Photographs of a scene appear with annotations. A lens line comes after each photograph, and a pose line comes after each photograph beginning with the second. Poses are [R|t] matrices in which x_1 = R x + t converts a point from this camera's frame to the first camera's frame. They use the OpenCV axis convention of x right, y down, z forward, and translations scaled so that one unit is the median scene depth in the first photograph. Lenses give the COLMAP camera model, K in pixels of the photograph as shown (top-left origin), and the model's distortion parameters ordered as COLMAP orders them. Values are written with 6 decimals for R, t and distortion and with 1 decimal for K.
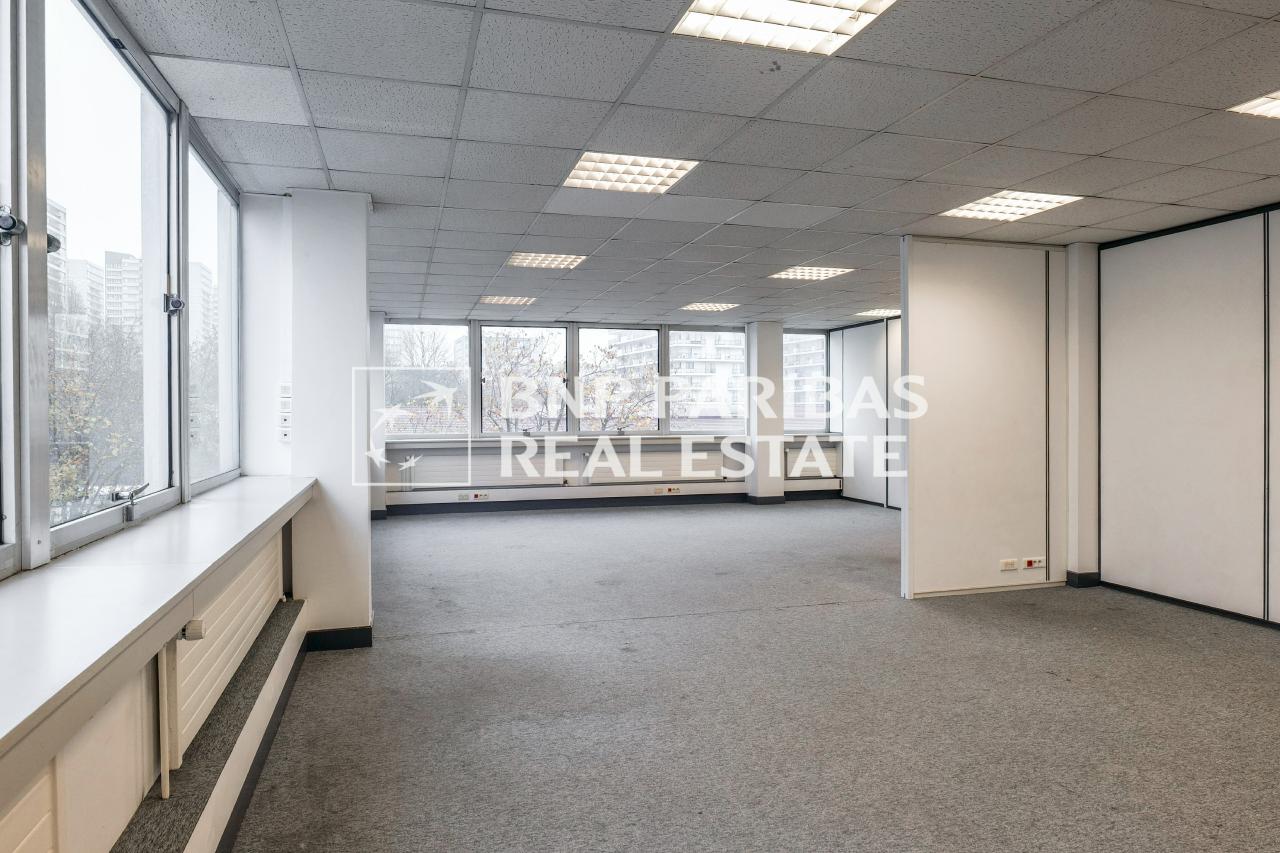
lens RADIAL K [[775.9, 0, 643.3], [0, 775.9, 428.1], [0, 0, 1]] dist [-0.002265, 0.000462]
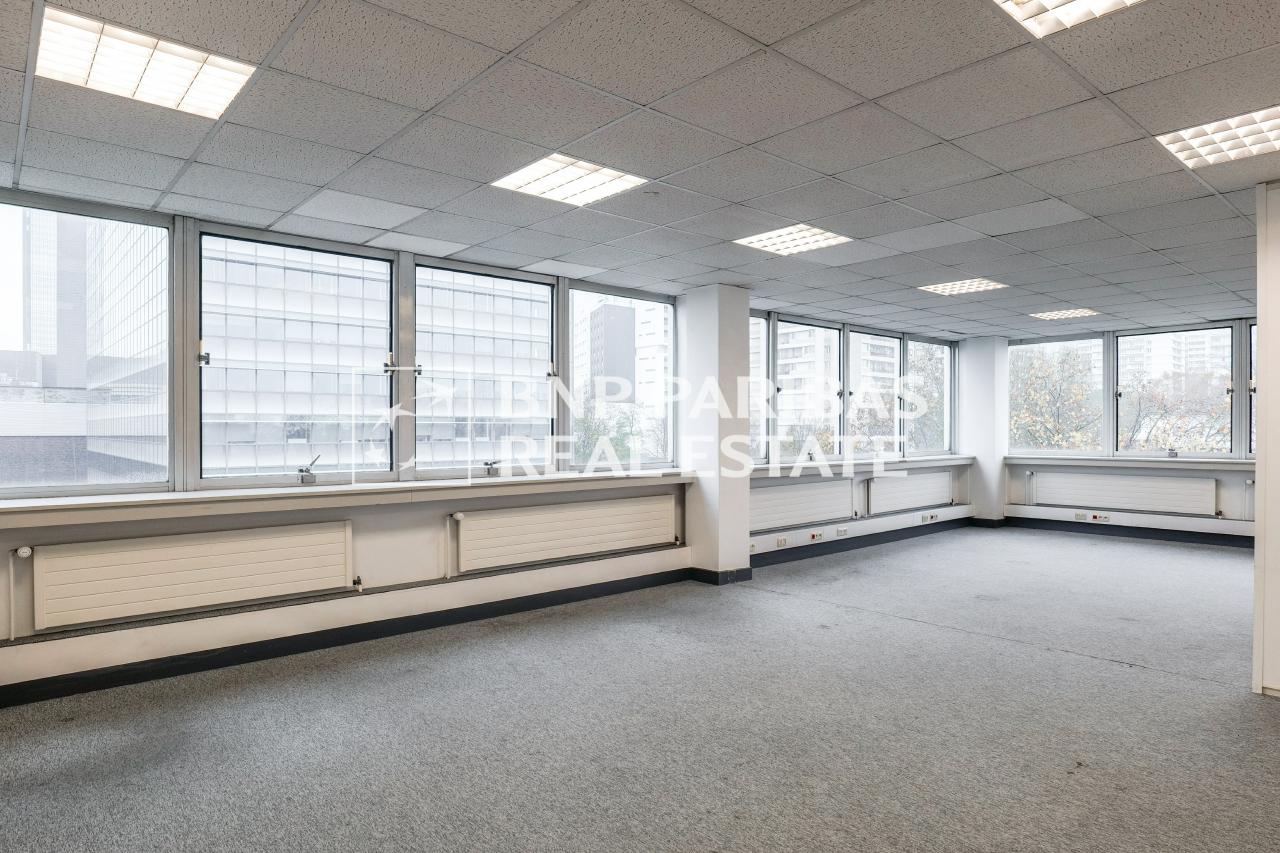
lens RADIAL K [[769.6, 0, 663.1], [0, 769.6, 439.7], [0, 0, 1]] dist [0.027499, -0.000105]
pose [[0.431236, 0.011785, -0.902162, 1.067464], [-0.018053, 0.999827, 0.004432, -0.005209], [0.902058, 0.014375, 0.431375, 0.286838]]
